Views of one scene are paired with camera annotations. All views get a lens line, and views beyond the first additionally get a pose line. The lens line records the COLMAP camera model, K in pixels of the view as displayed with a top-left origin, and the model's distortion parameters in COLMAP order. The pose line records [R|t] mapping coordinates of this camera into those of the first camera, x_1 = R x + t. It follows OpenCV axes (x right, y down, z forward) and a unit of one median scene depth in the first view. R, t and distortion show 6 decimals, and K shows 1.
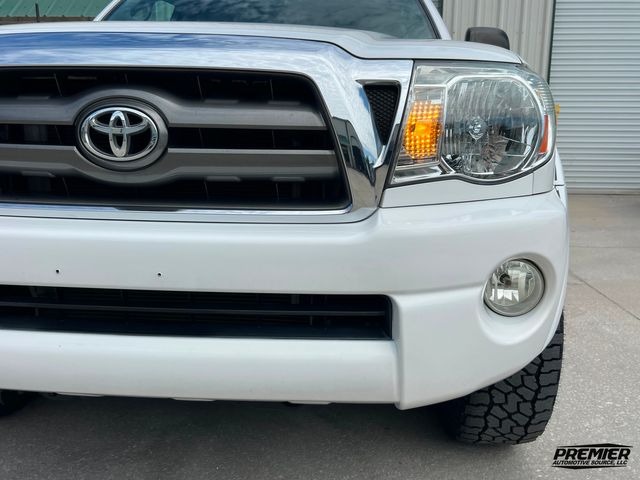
lens RADIAL K [[497.1, 0, 336.4], [0, 497.1, 238.4], [0, 0, 1]] dist [0.033989, -0.011999]
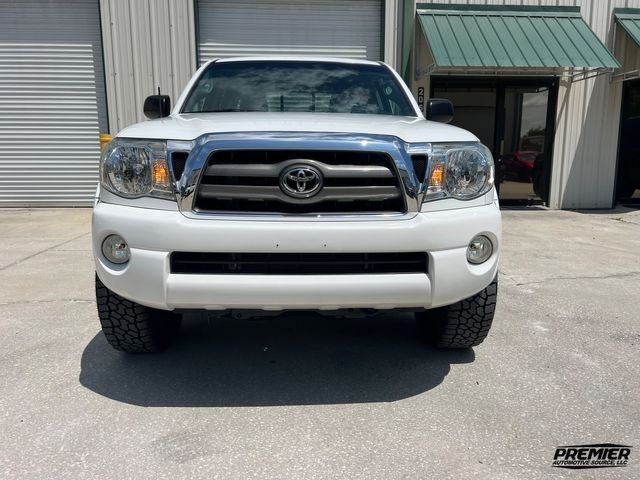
lens RADIAL K [[474.1, 0, 318.0], [0, 474.1, 237.6], [0, 0, 1]] dist [0.022988, -0.029051]
pose [[0.992638, -0.030688, 0.117164, -0.589067], [0.032245, 0.999415, -0.011416, 0.057009], [-0.116745, 0.015110, 0.993047, -0.977162]]
